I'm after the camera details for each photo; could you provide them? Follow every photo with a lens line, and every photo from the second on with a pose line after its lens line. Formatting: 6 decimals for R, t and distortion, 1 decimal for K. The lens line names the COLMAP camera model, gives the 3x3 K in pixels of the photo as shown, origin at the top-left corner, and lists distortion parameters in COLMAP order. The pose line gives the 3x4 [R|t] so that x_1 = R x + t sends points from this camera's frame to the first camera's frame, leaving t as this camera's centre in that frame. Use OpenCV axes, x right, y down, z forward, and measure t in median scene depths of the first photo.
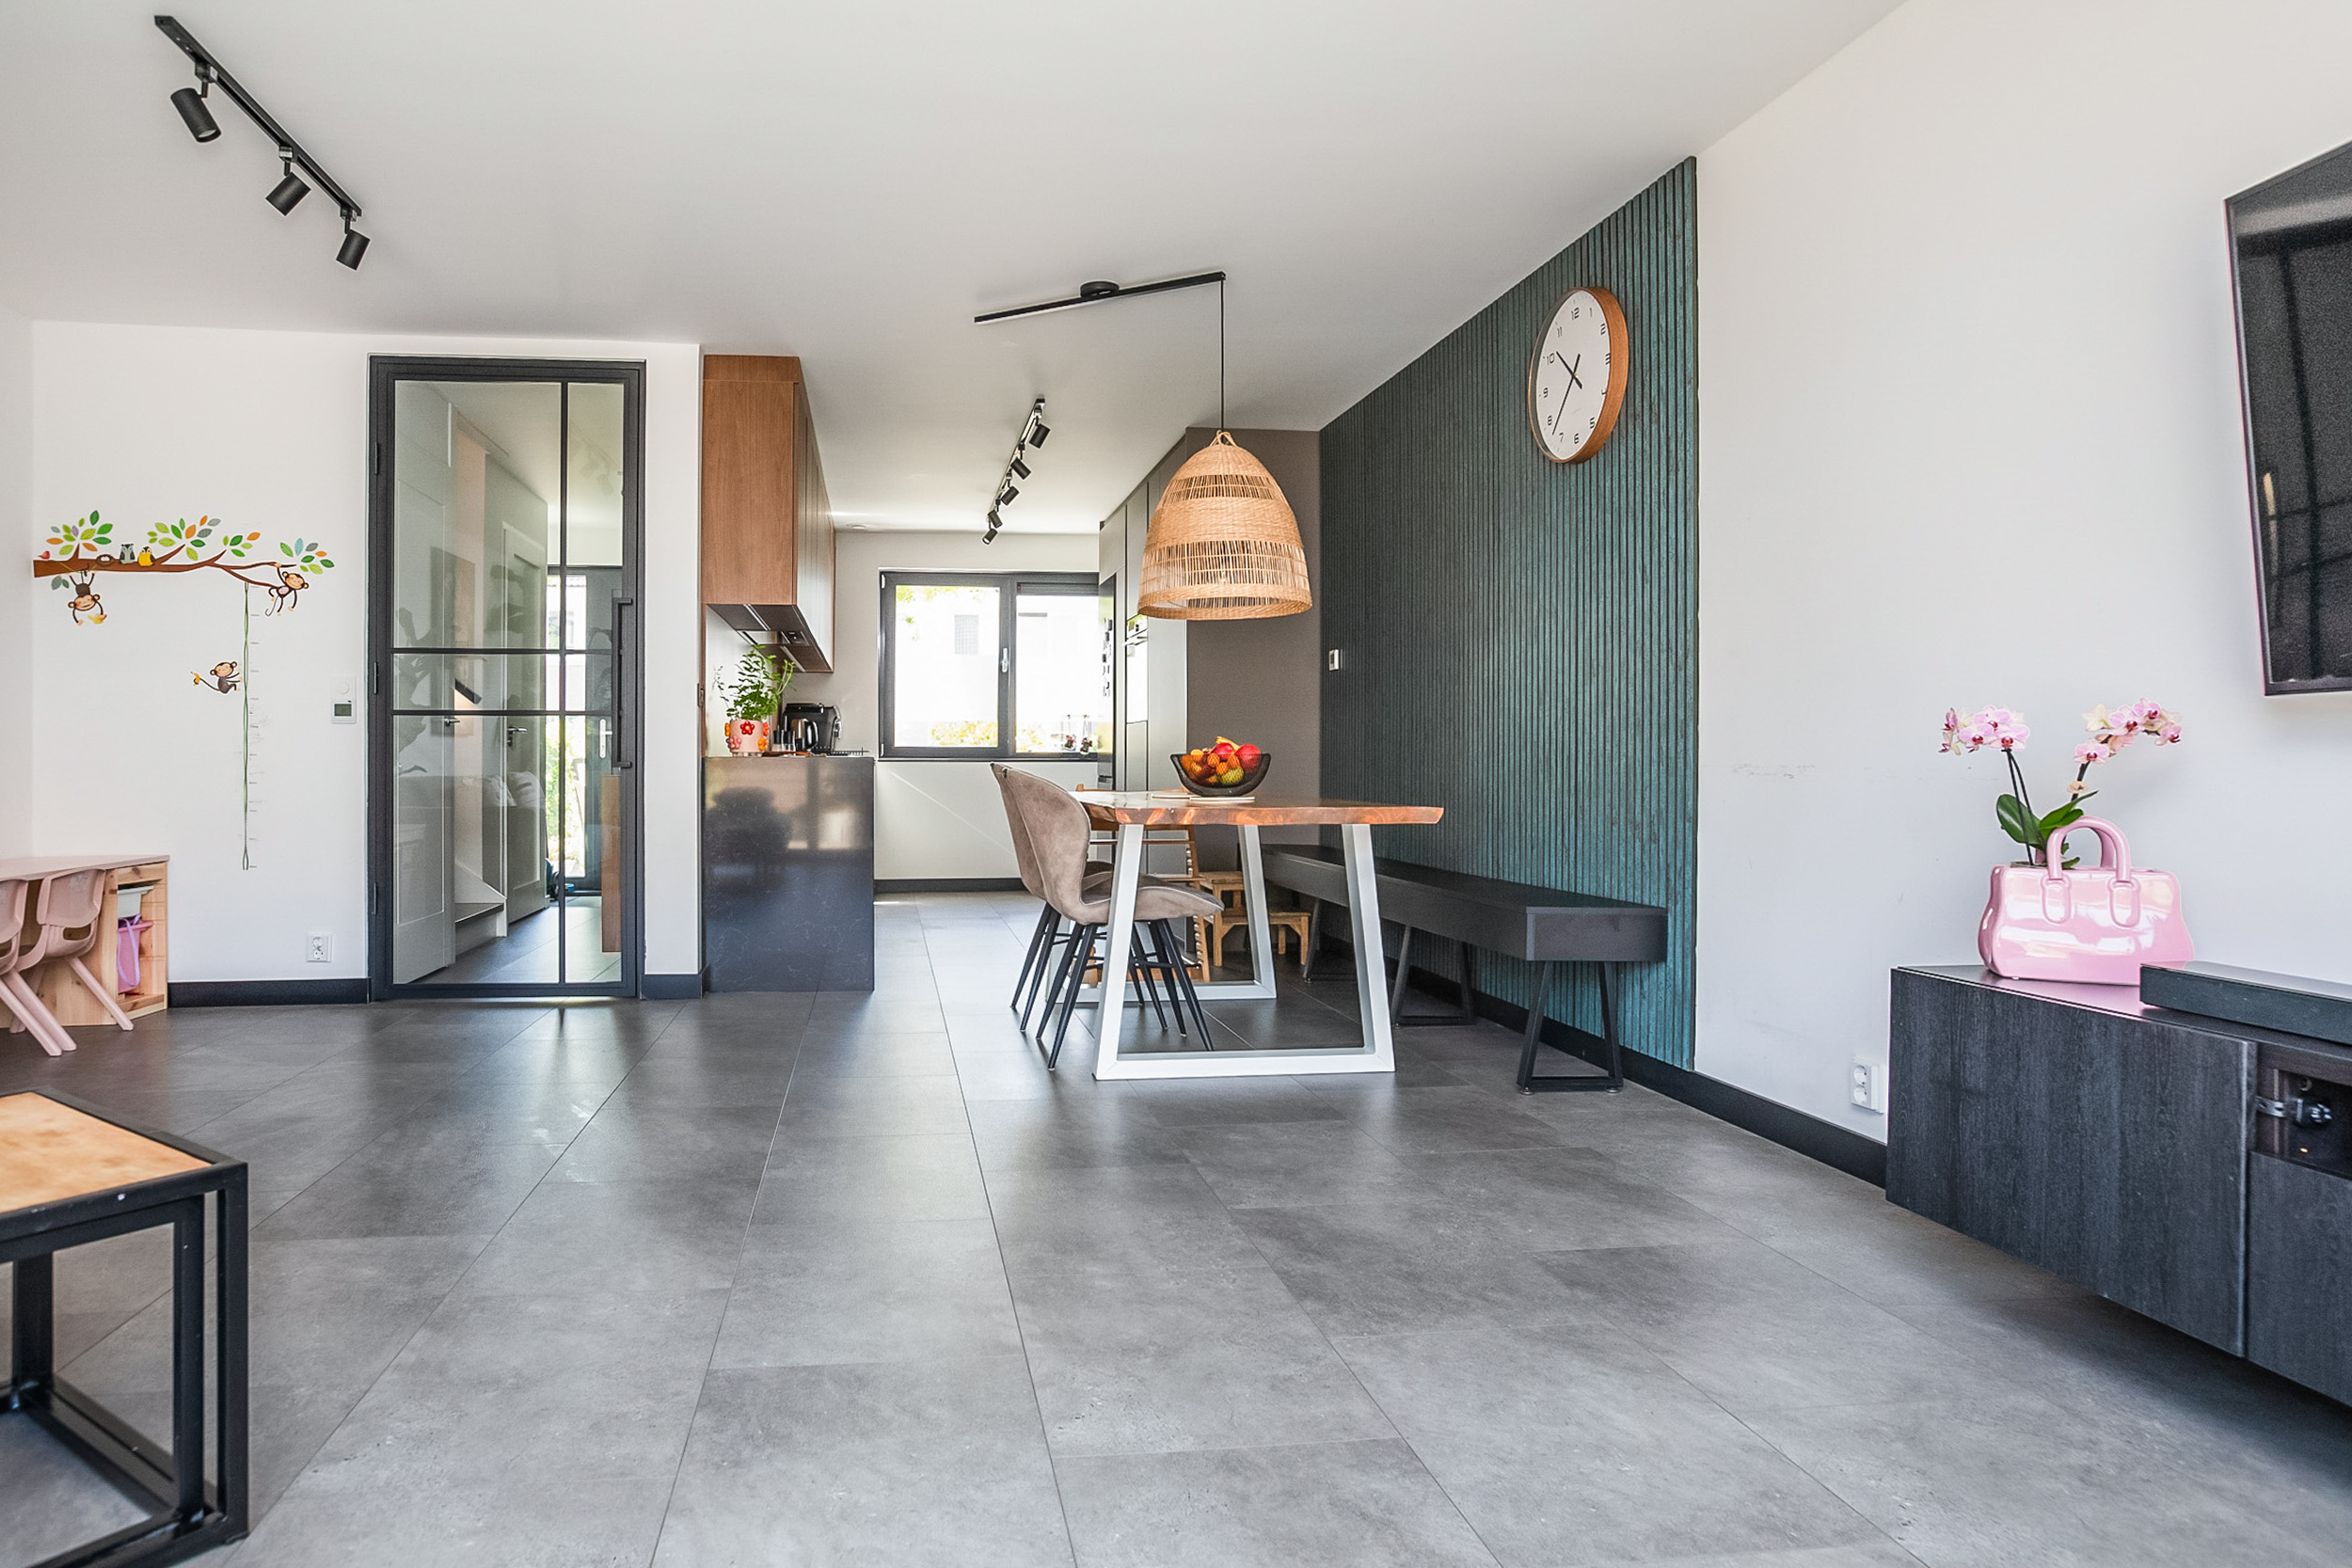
lens RADIAL K [[1380.3, 0, 1055.2], [0, 1380.3, 763.6], [0, 0, 1]] dist [-0.044094, 0.044597]
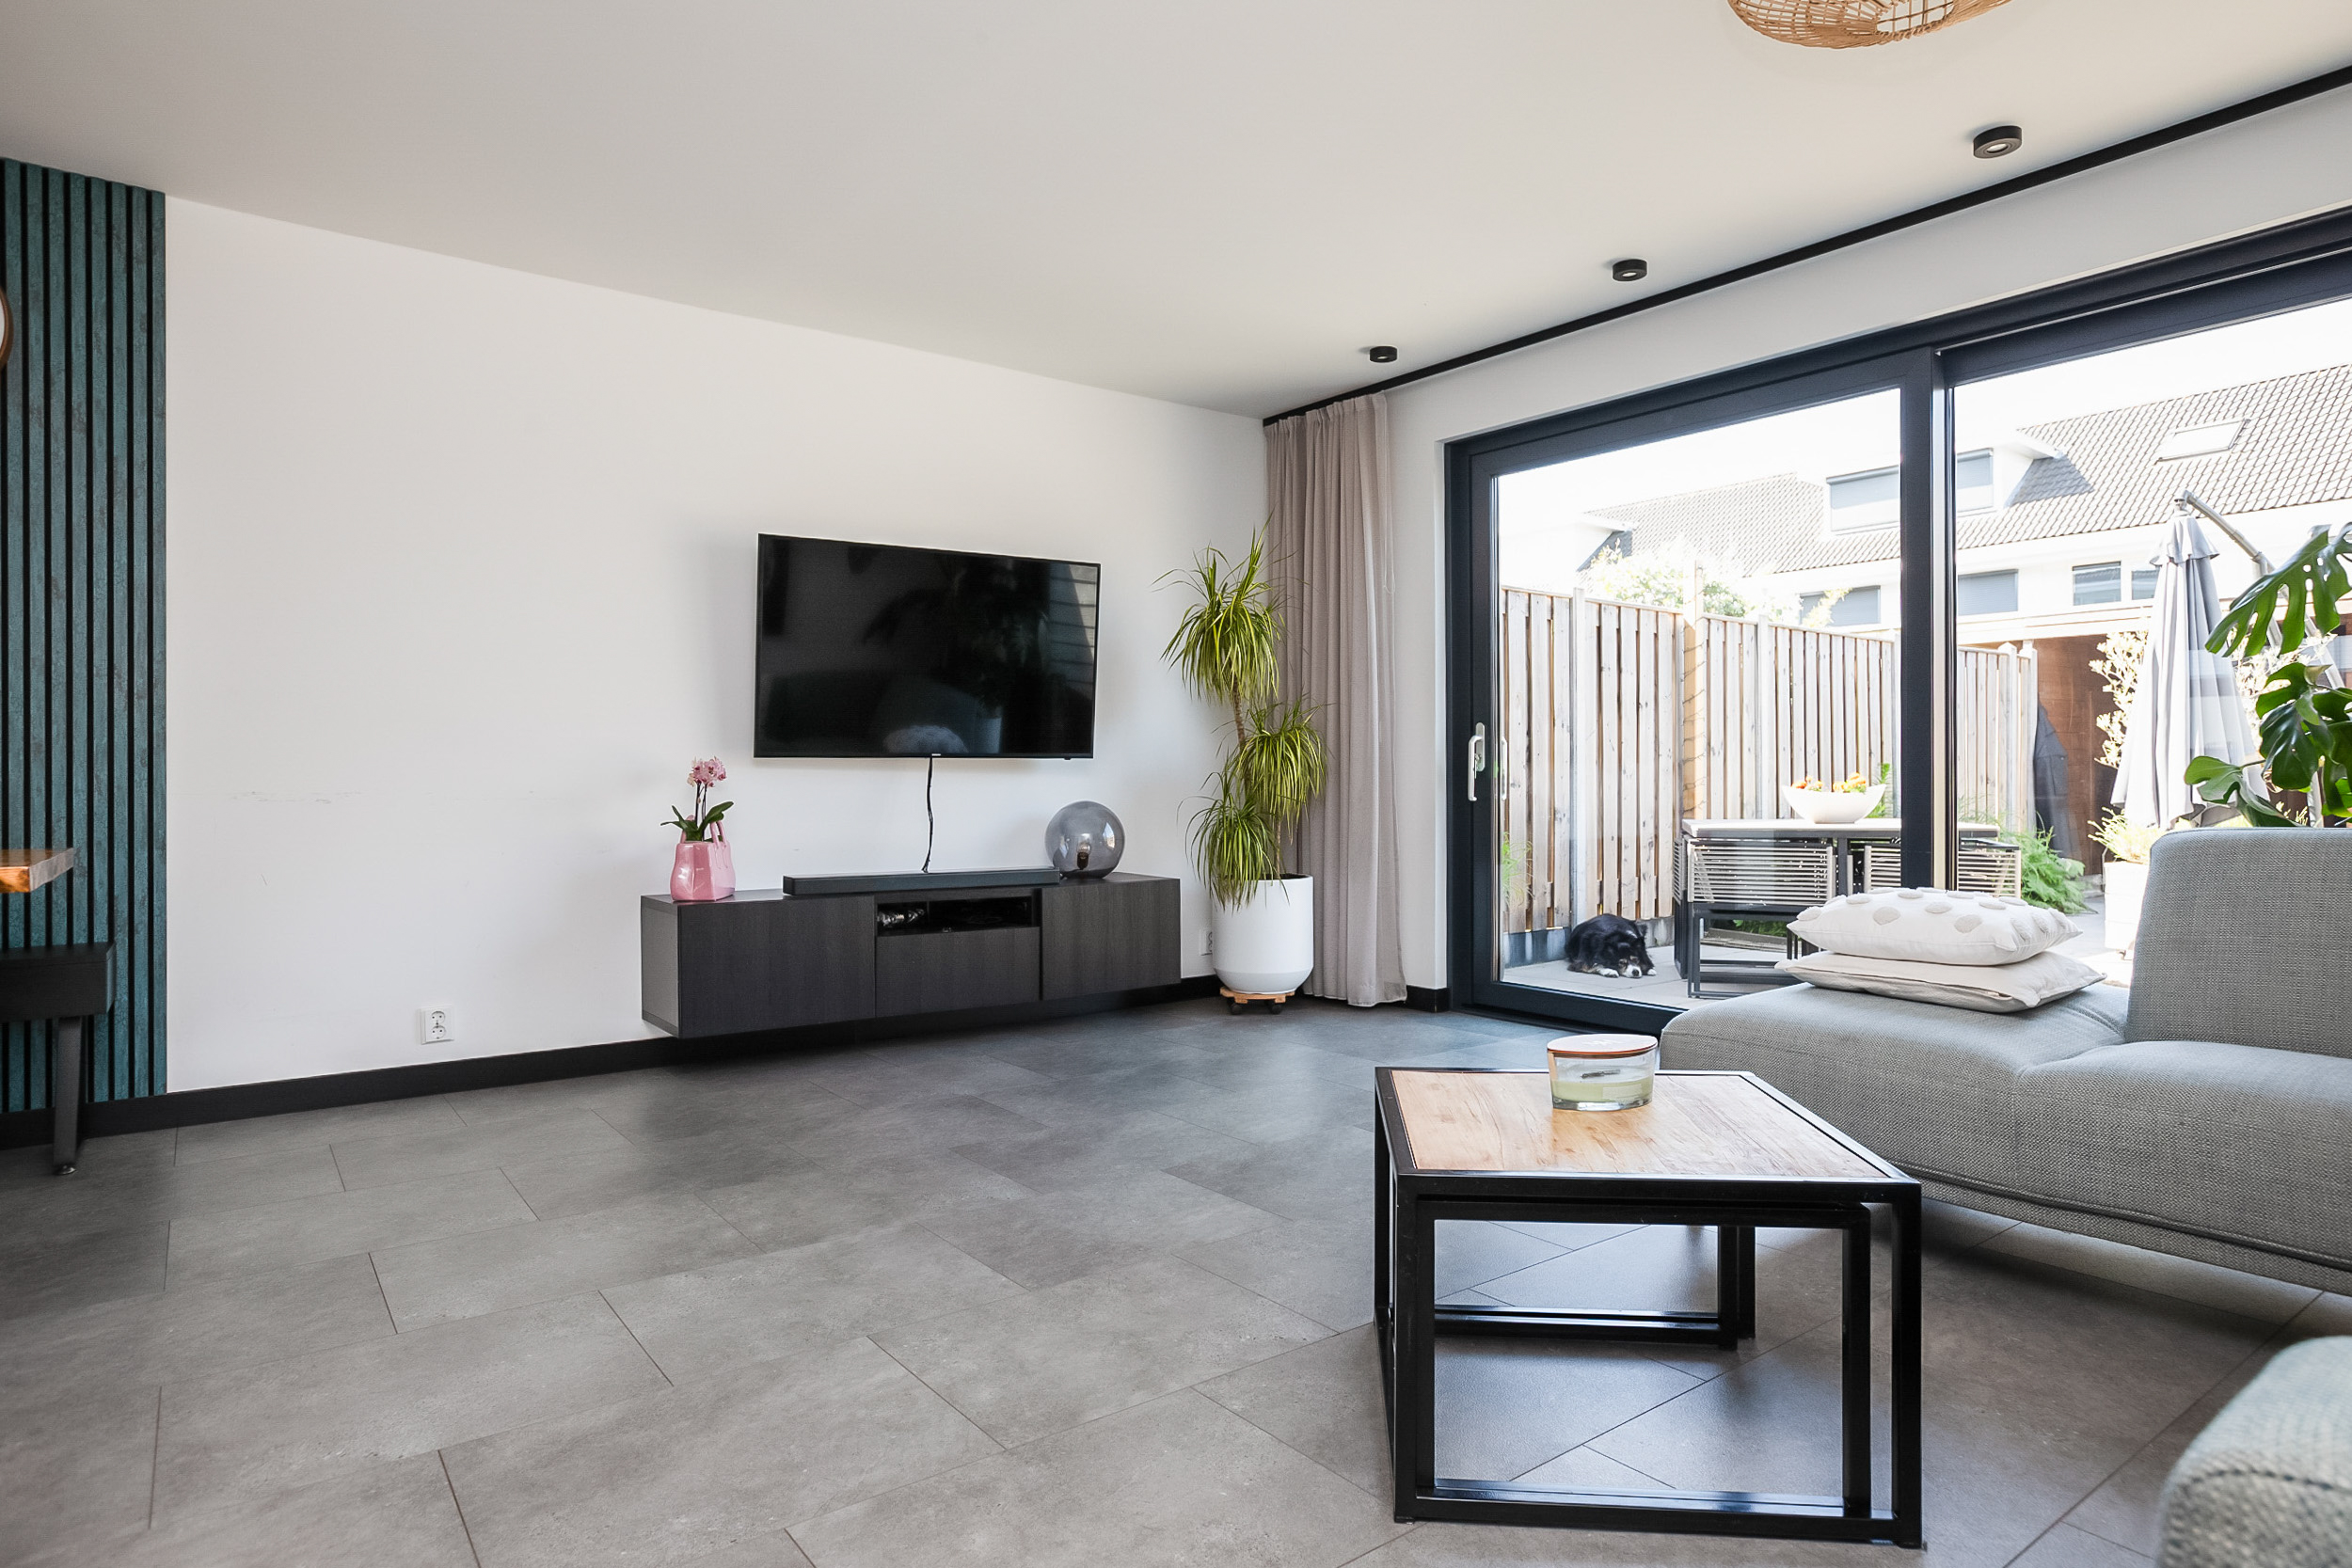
lens RADIAL K [[1316.0, 0, 1176.0], [0, 1316.0, 784.0], [0, 0, 1]] dist [-0.042988, 0.030387]
pose [[-0.499798, -0.000832, 0.866141, -0.601571], [0.002045, 0.999996, 0.002141, -0.005137], [-0.866139, 0.002841, -0.499794, 0.666965]]
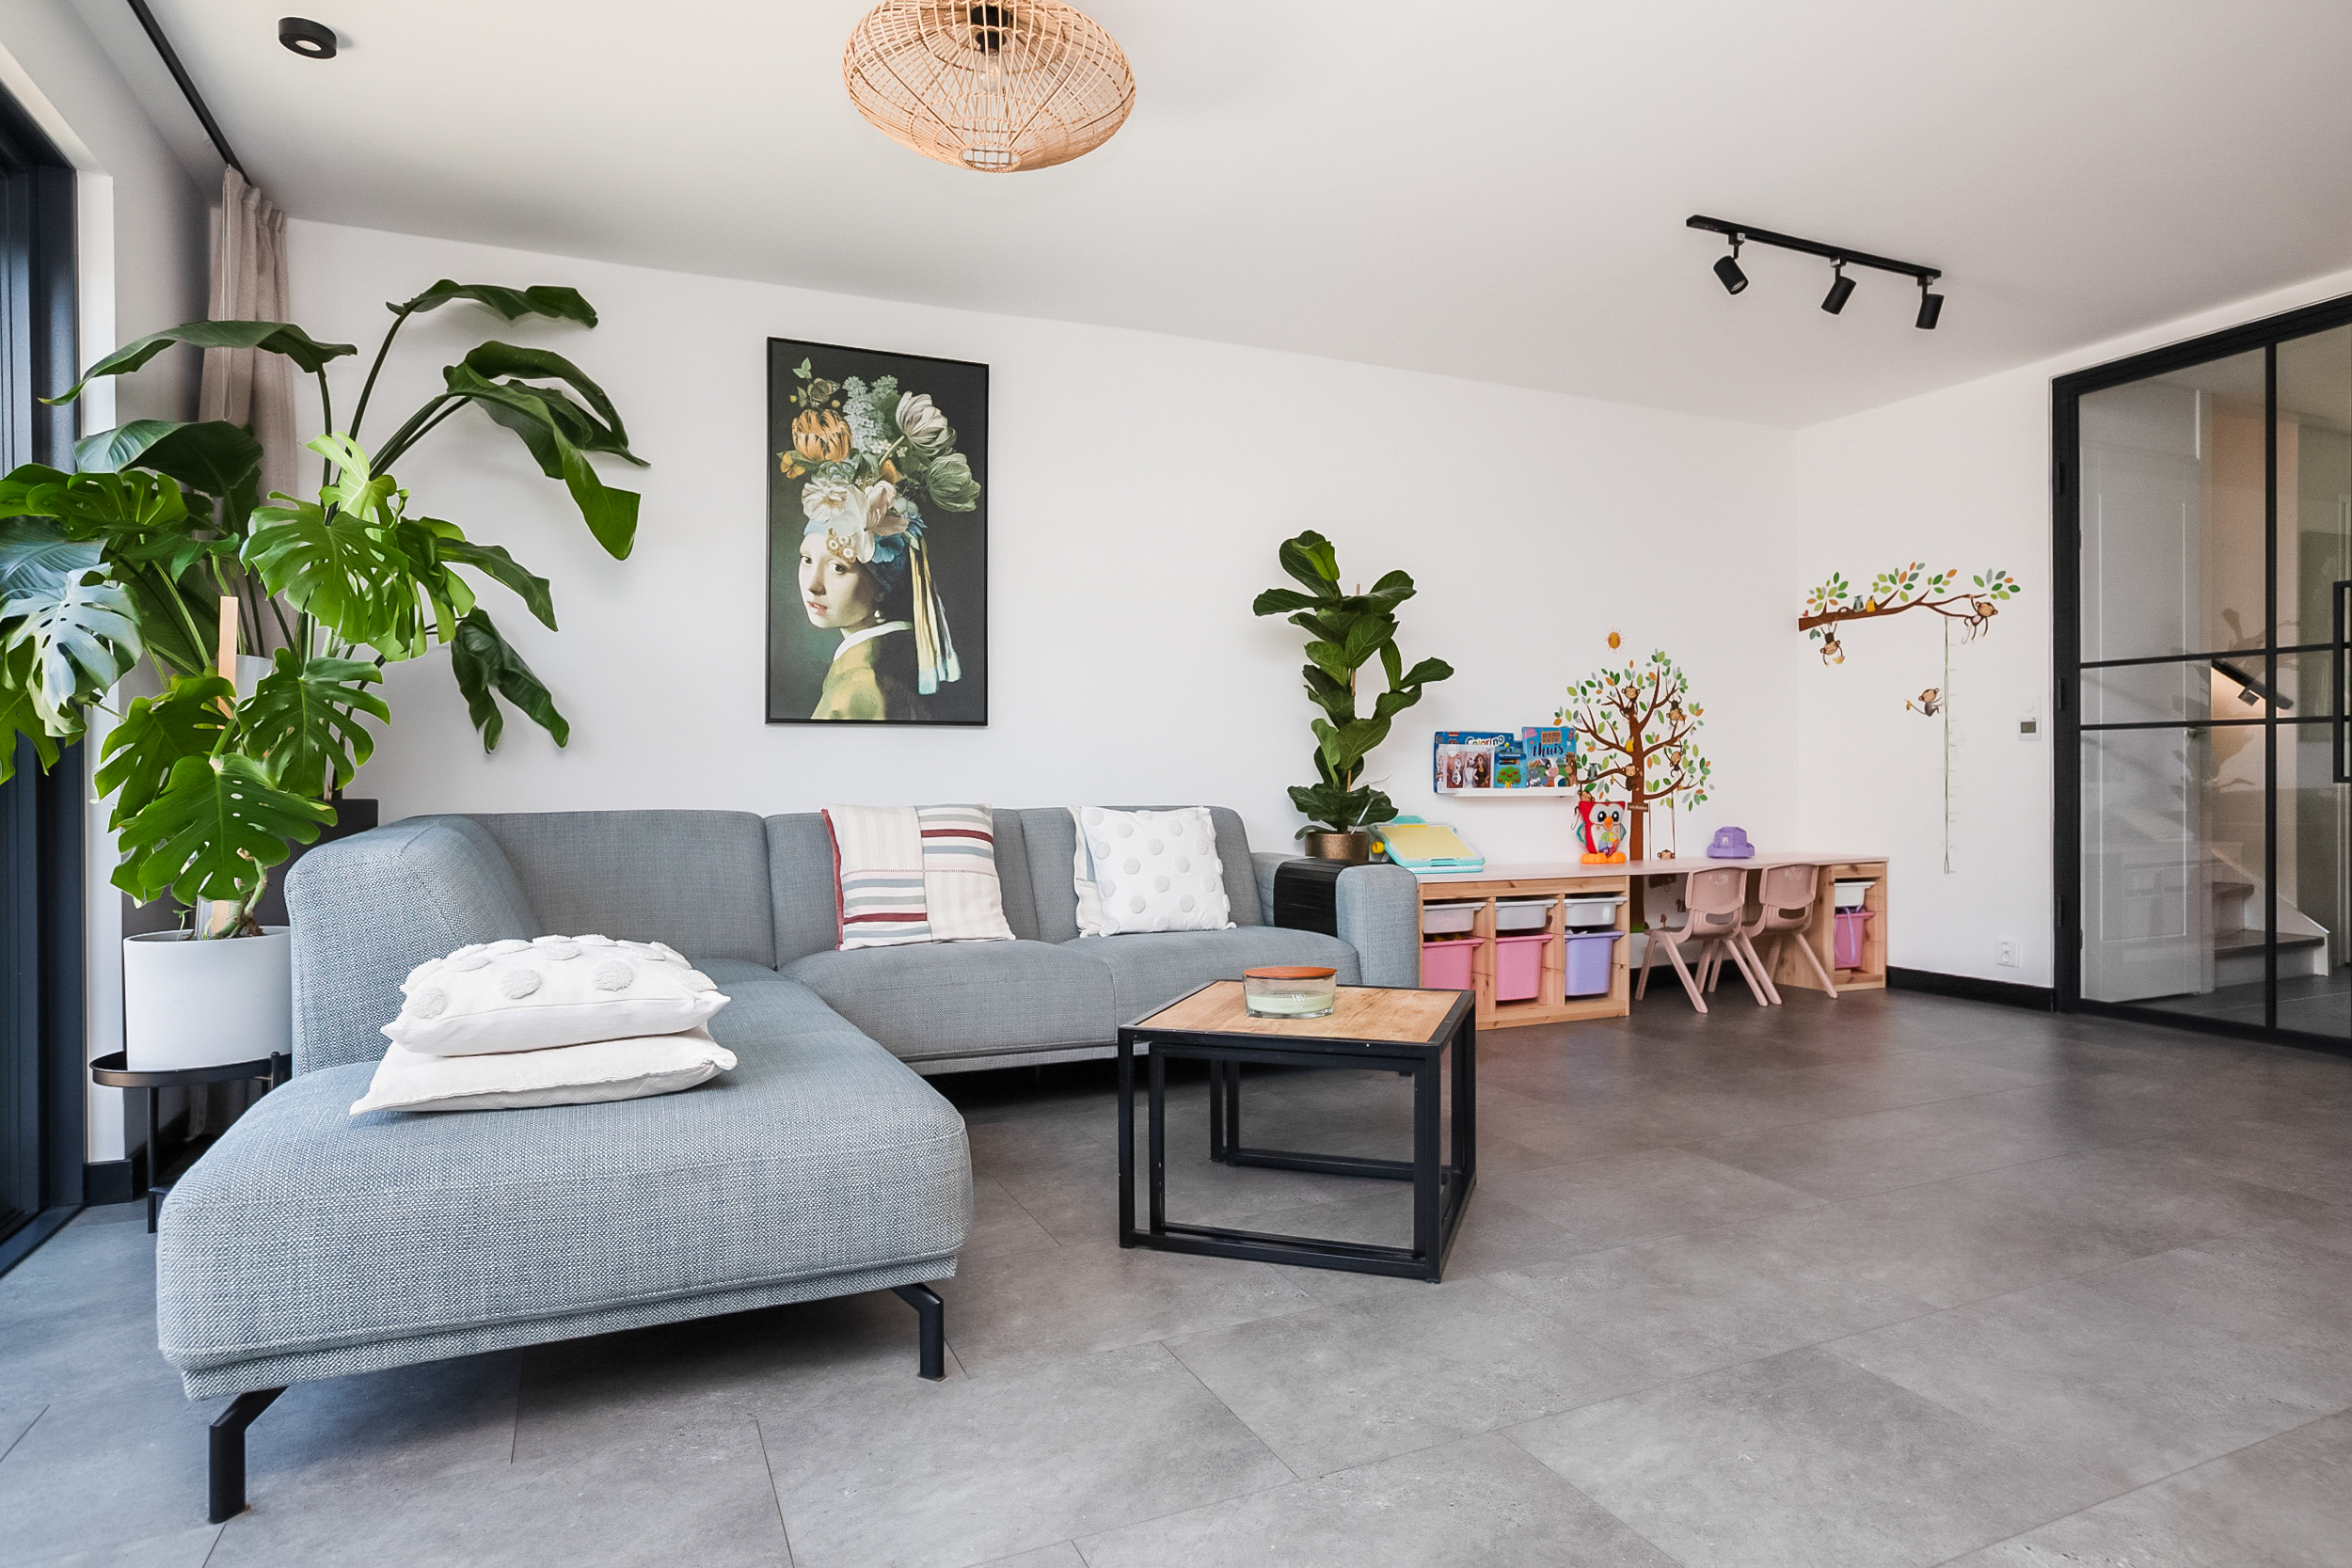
lens RADIAL K [[1316.0, 0, 1176.0], [0, 1316.0, 784.0], [0, 0, 1]] dist [-0.042988, 0.030387]
pose [[0.295394, 0.003871, -0.955368, 0.263930], [0.005072, 0.999971, 0.005620, -0.005377], [0.955362, -0.006506, 0.295366, 0.097423]]
